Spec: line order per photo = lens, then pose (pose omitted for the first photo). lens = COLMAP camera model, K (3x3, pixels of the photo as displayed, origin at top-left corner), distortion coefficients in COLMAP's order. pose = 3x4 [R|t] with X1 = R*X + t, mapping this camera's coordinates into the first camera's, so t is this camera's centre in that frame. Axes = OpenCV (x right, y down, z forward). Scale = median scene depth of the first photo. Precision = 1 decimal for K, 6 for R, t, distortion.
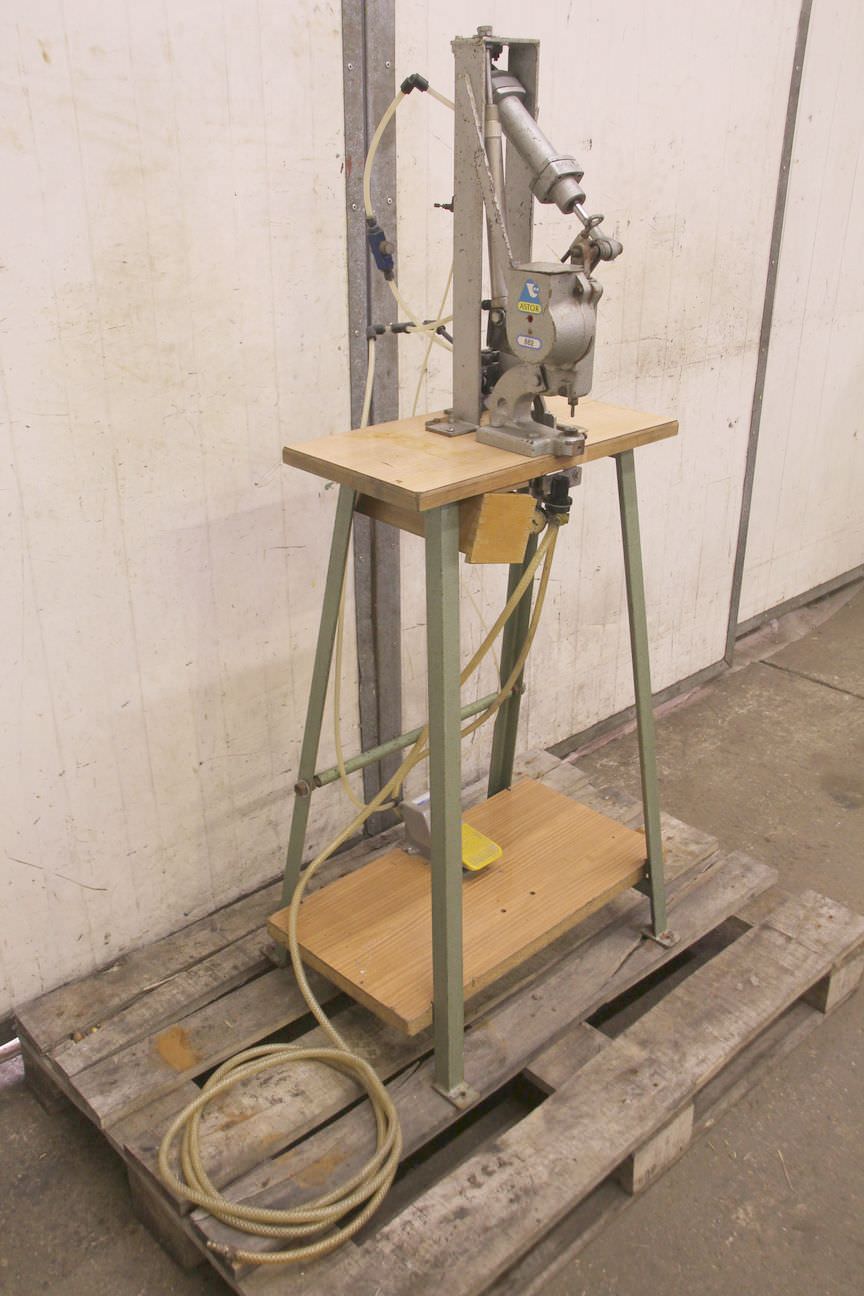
lens RADIAL K [[1197.9, 0, 432.0], [0, 1197.9, 648.0], [0, 0, 1]] dist [-0.134240, 0.188301]
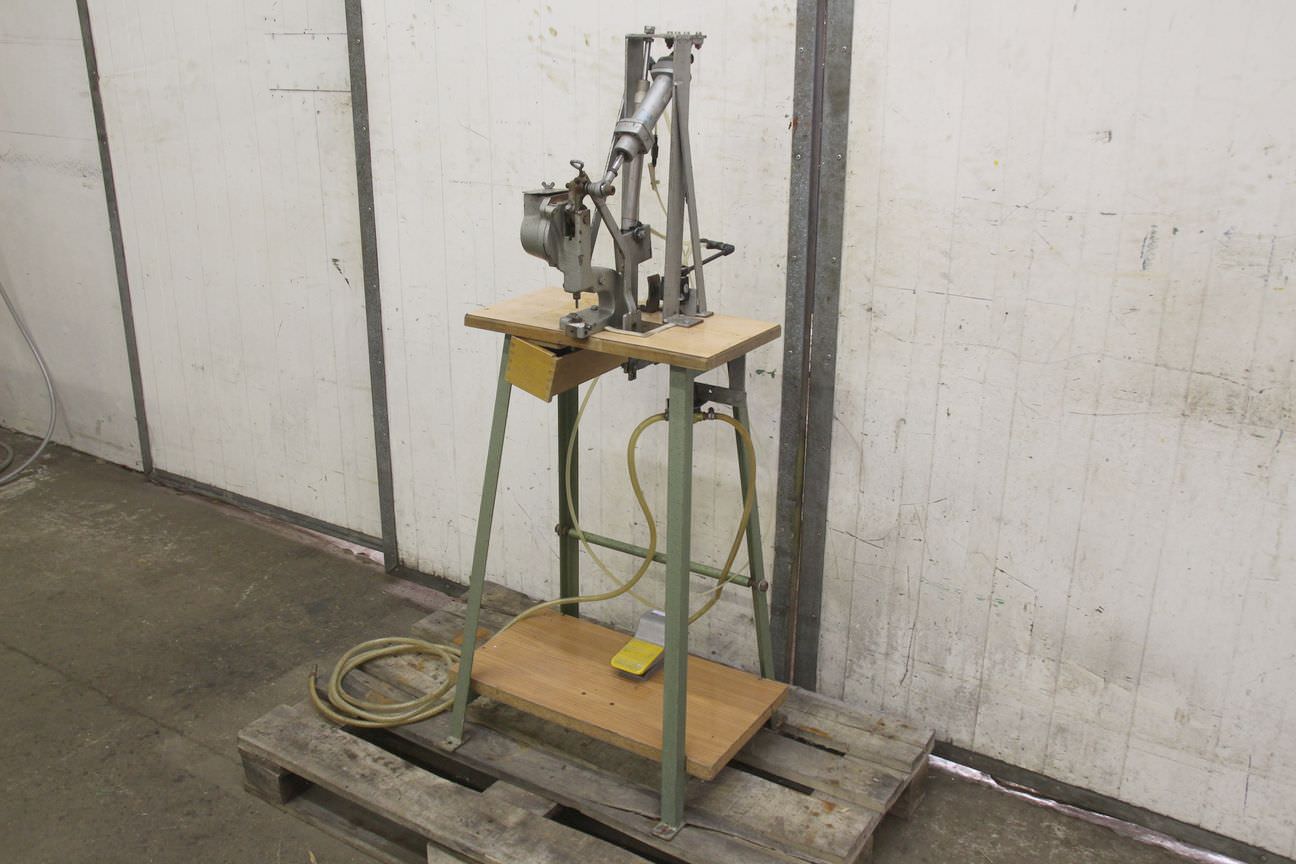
lens RADIAL K [[1183.7, 0, 648.0], [0, 1183.7, 432.0], [0, 0, 1]] dist [-0.174187, 0.190283]
pose [[0.242875, 0.319986, -0.915762, 1.157946], [-0.422230, 0.884784, 0.197179, -0.305165], [0.873346, 0.338773, 0.350000, 0.550570]]
